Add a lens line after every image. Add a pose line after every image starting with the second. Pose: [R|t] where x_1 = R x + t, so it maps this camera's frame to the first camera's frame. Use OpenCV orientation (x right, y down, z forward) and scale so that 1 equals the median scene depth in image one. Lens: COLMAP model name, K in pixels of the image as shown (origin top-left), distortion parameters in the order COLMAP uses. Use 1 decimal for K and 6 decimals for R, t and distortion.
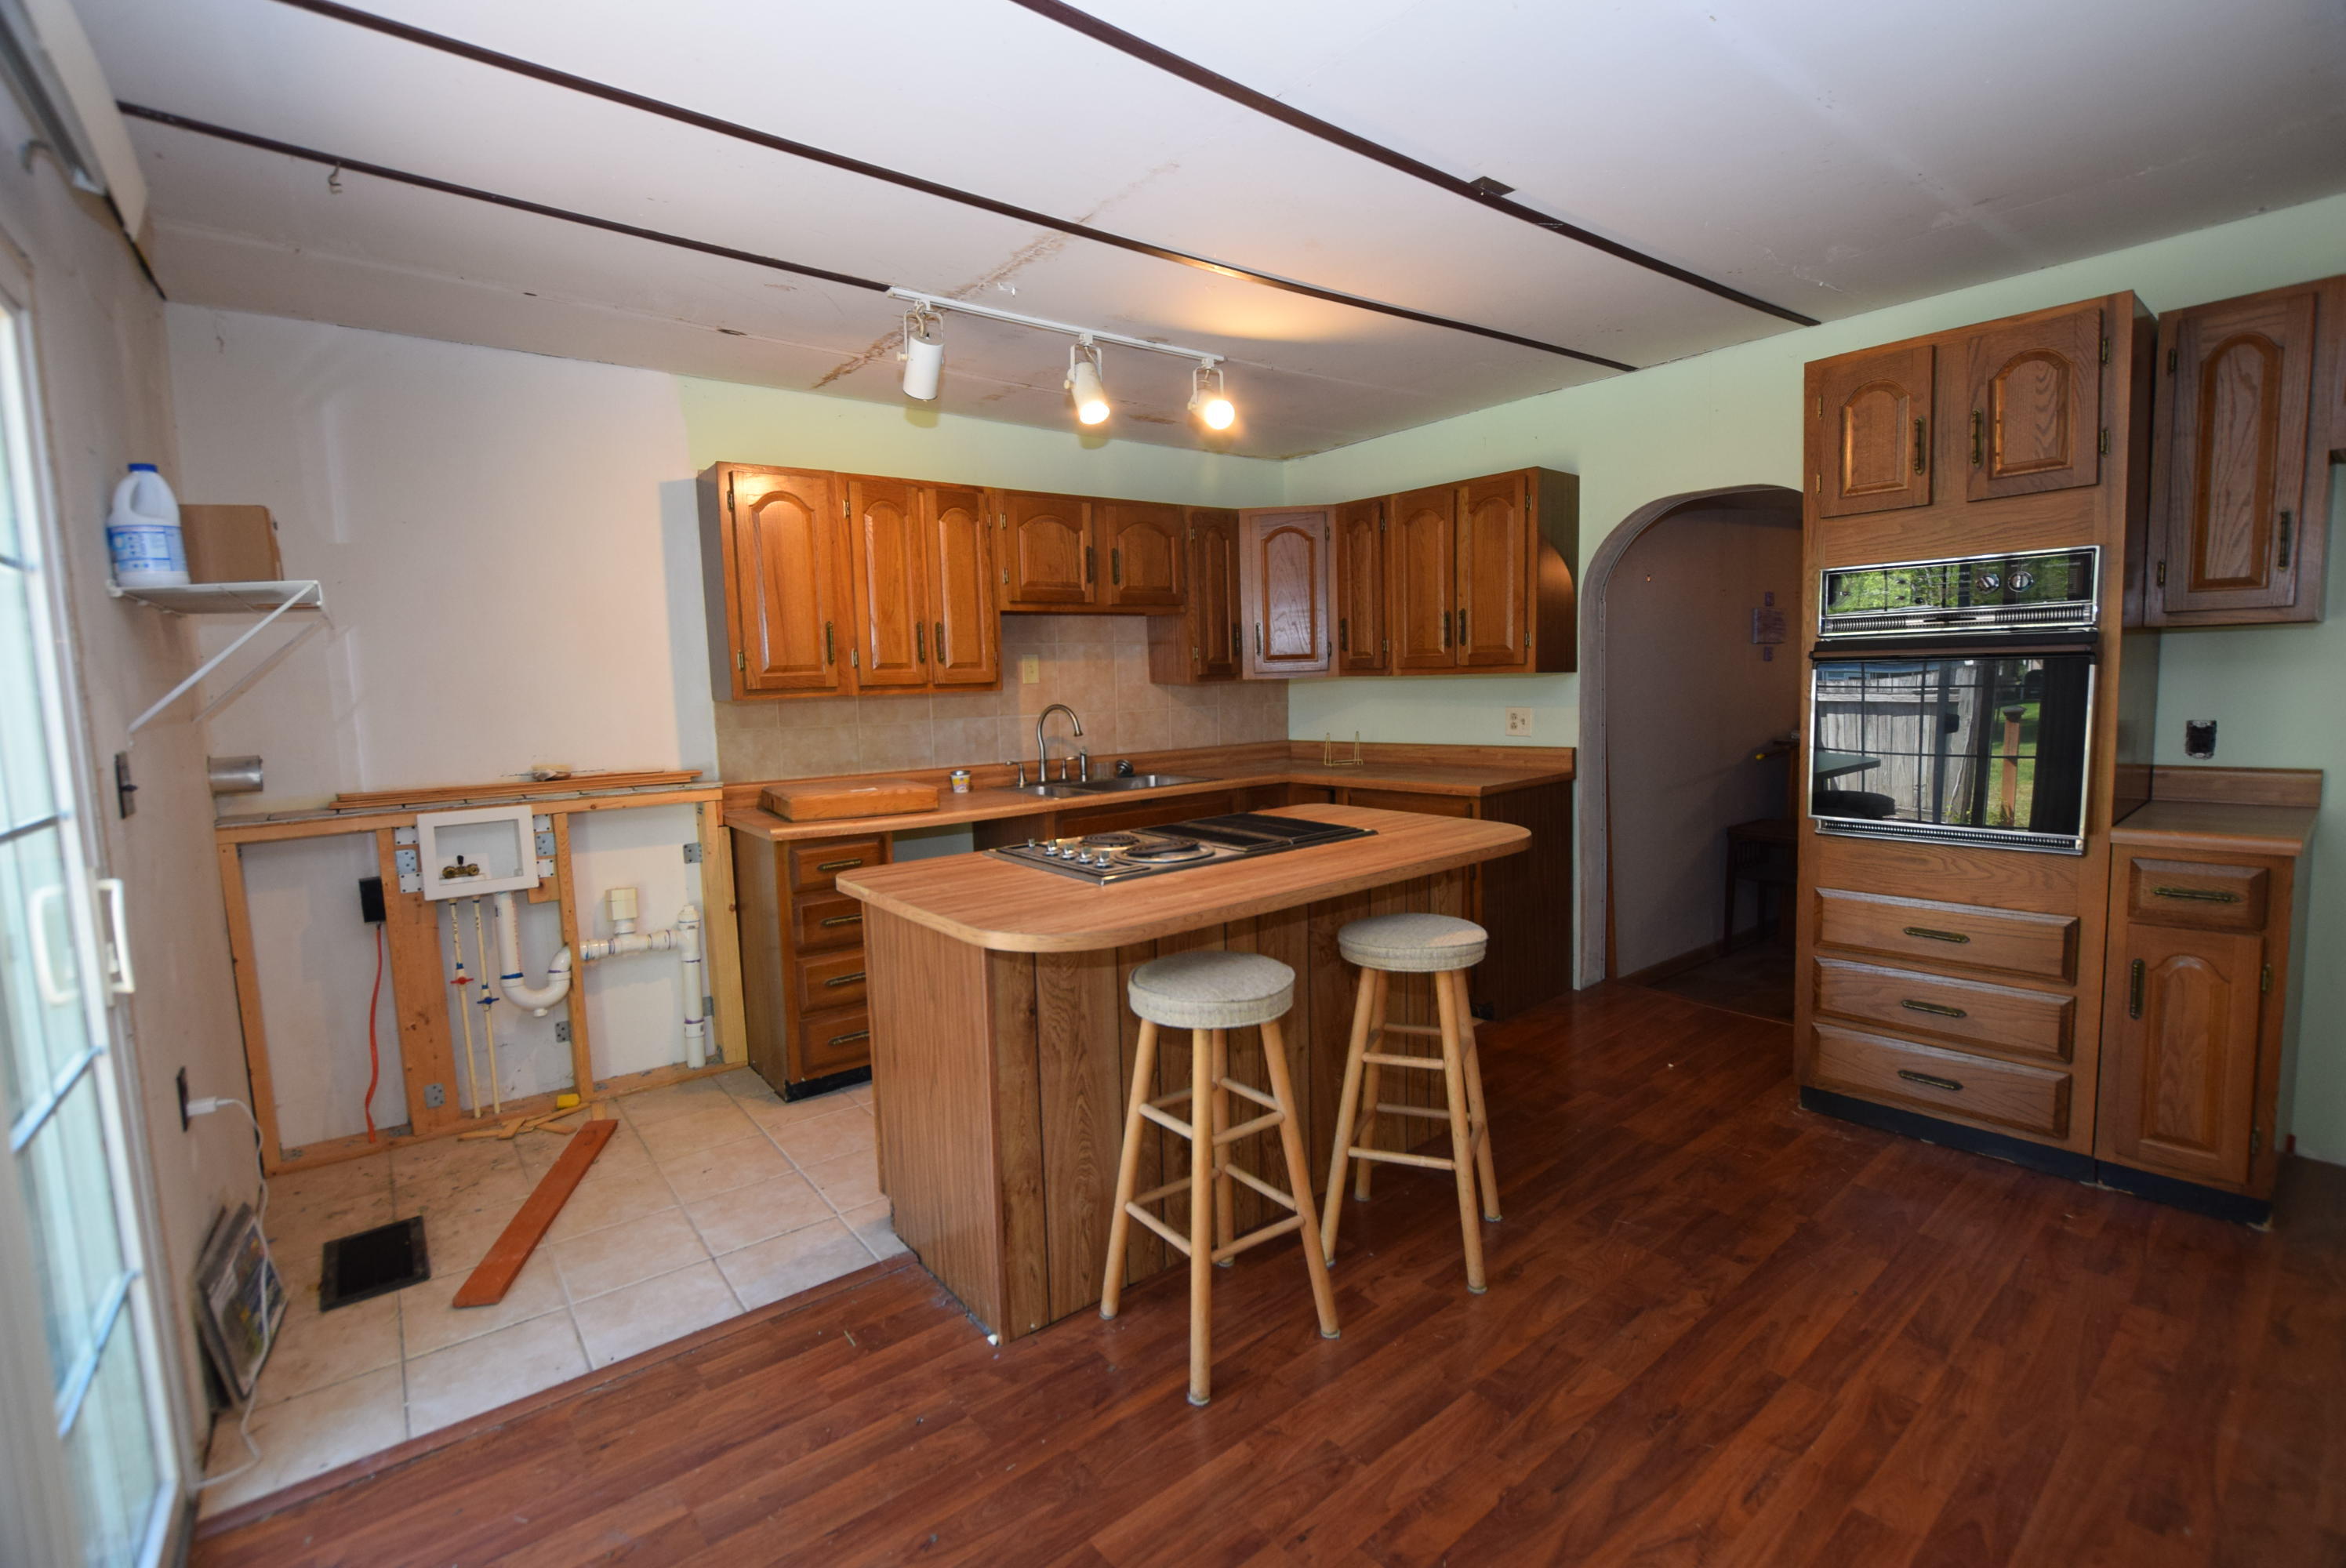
lens RADIAL K [[1043.6, 0, 1177.1], [0, 1043.6, 779.8], [0, 0, 1]] dist [-0.014825, 0.000839]
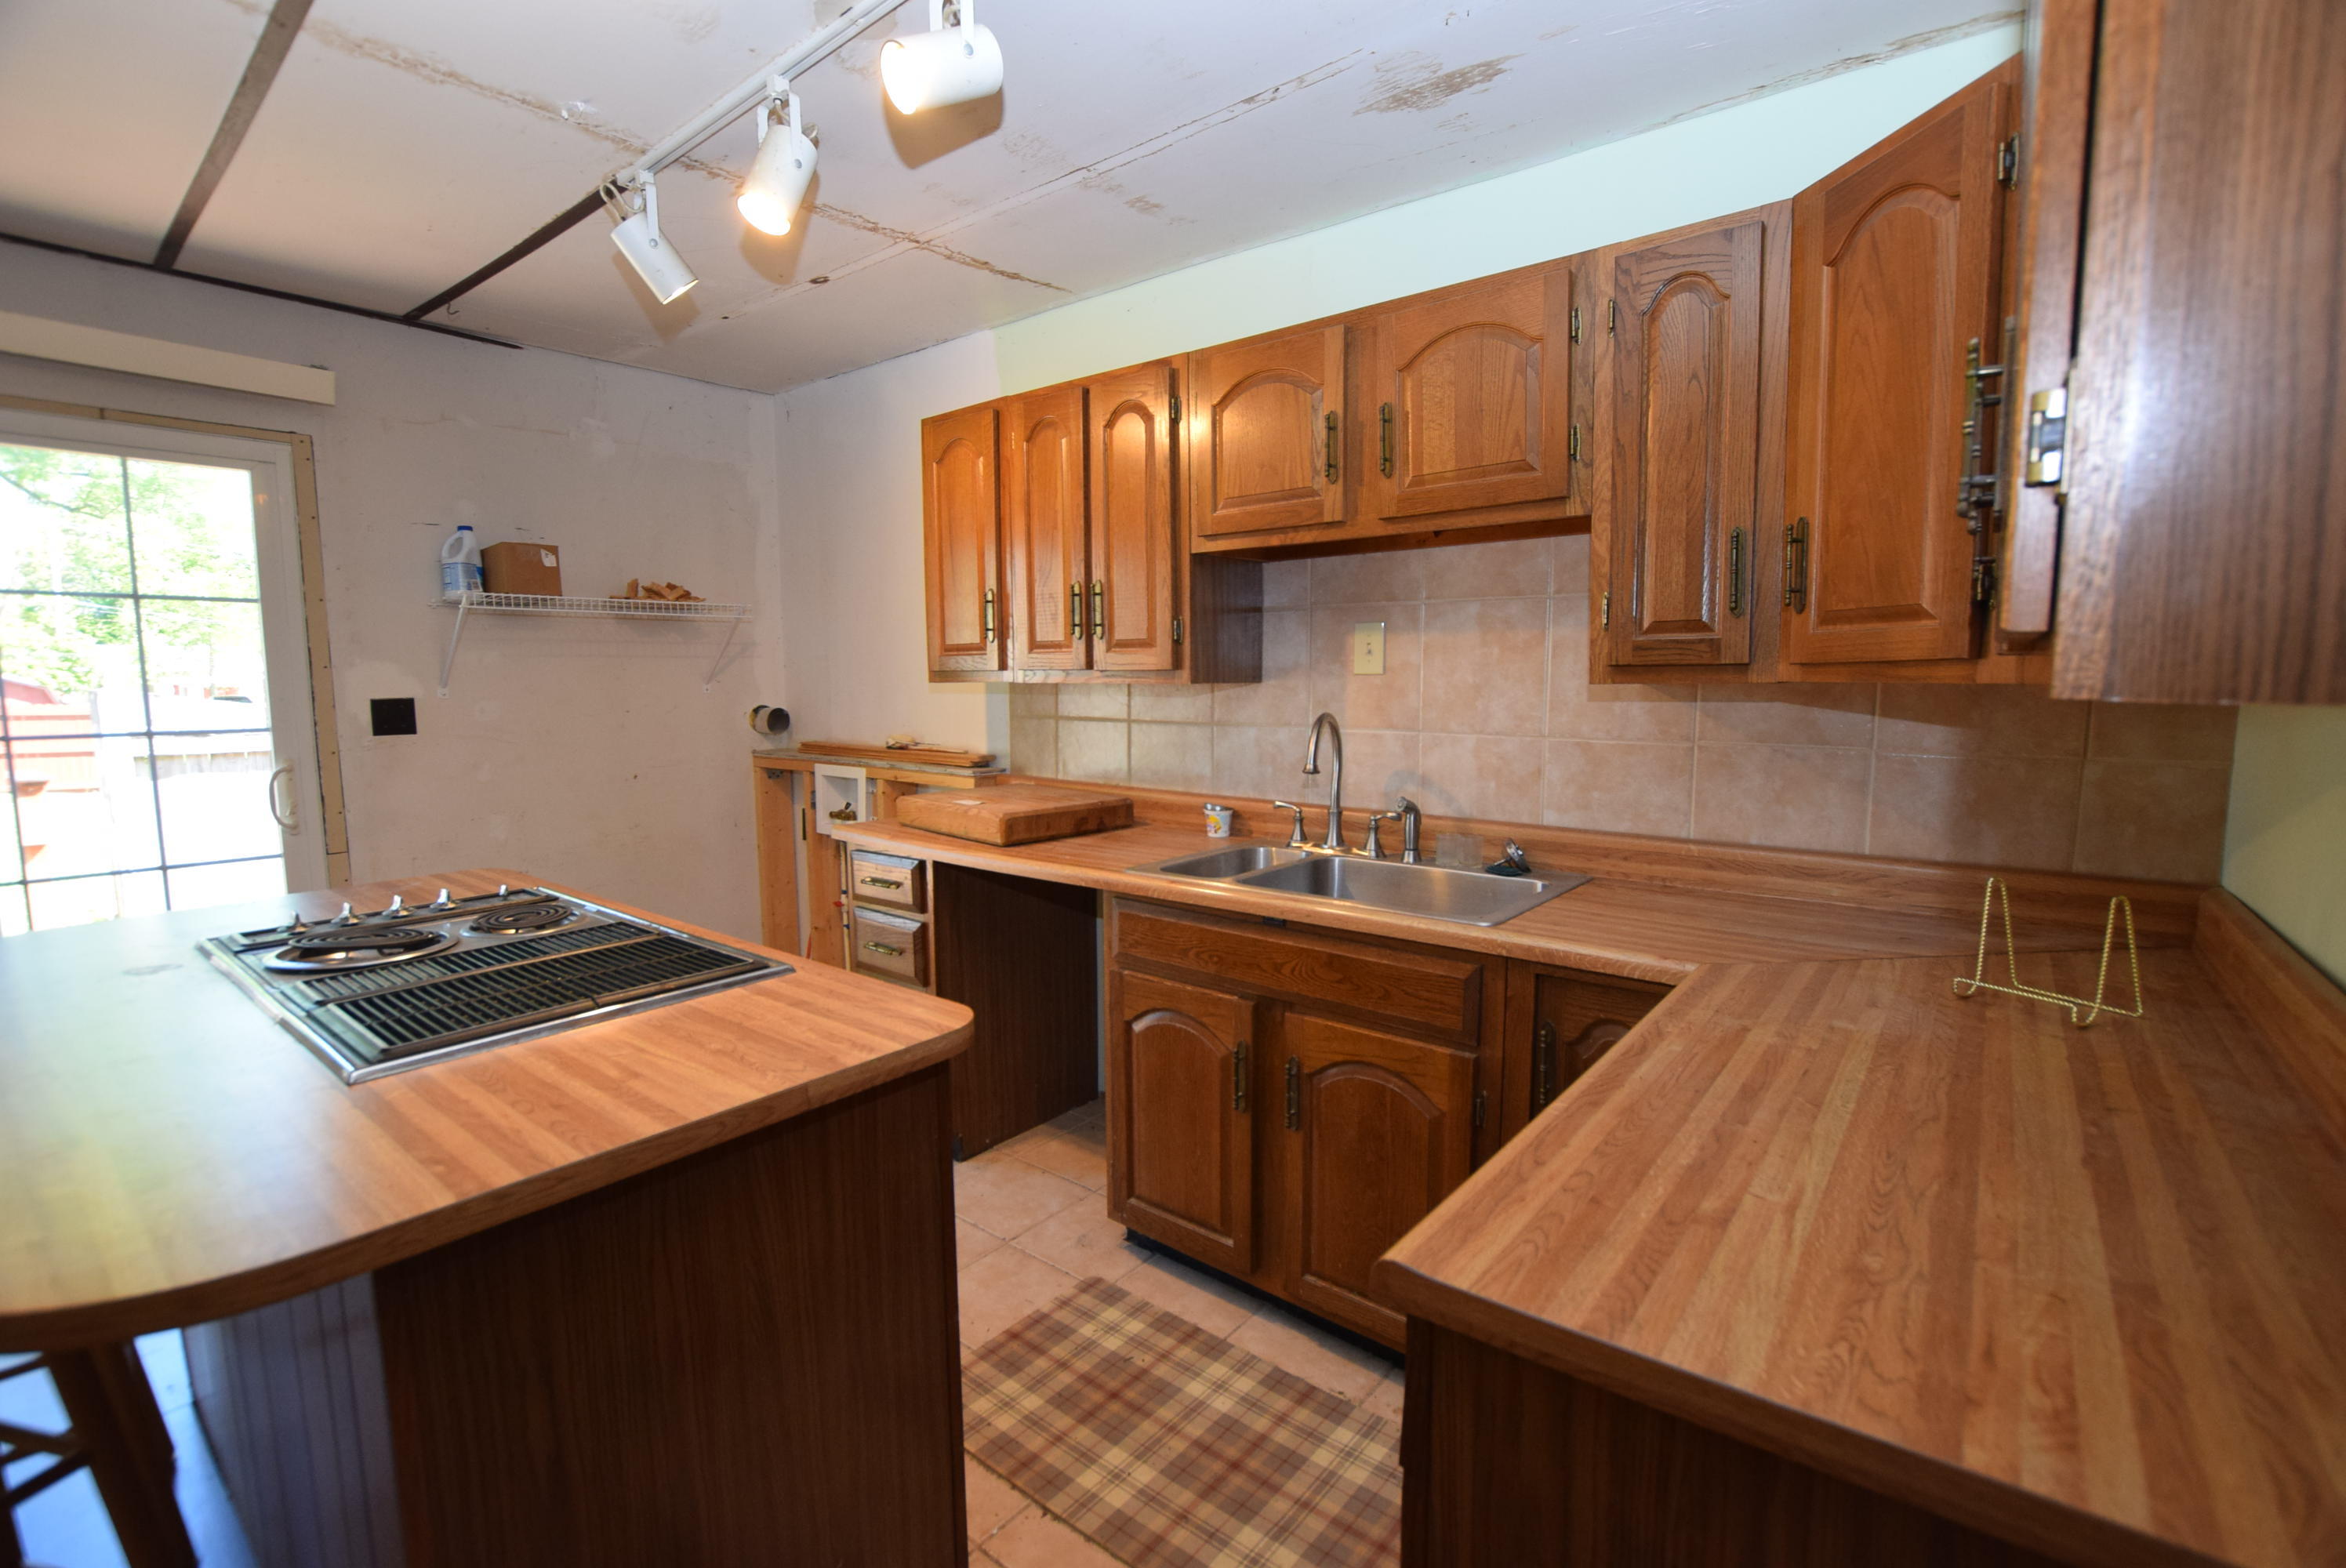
lens RADIAL K [[1043.6, 0, 1184.7], [0, 1043.6, 785.7], [0, 0, 1]] dist [-0.014825, 0.000839]
pose [[0.199324, 0.119295, -0.972645, 0.430146], [-0.108885, 0.989112, 0.099000, -0.082558], [0.973865, 0.086174, 0.210144, 0.836858]]
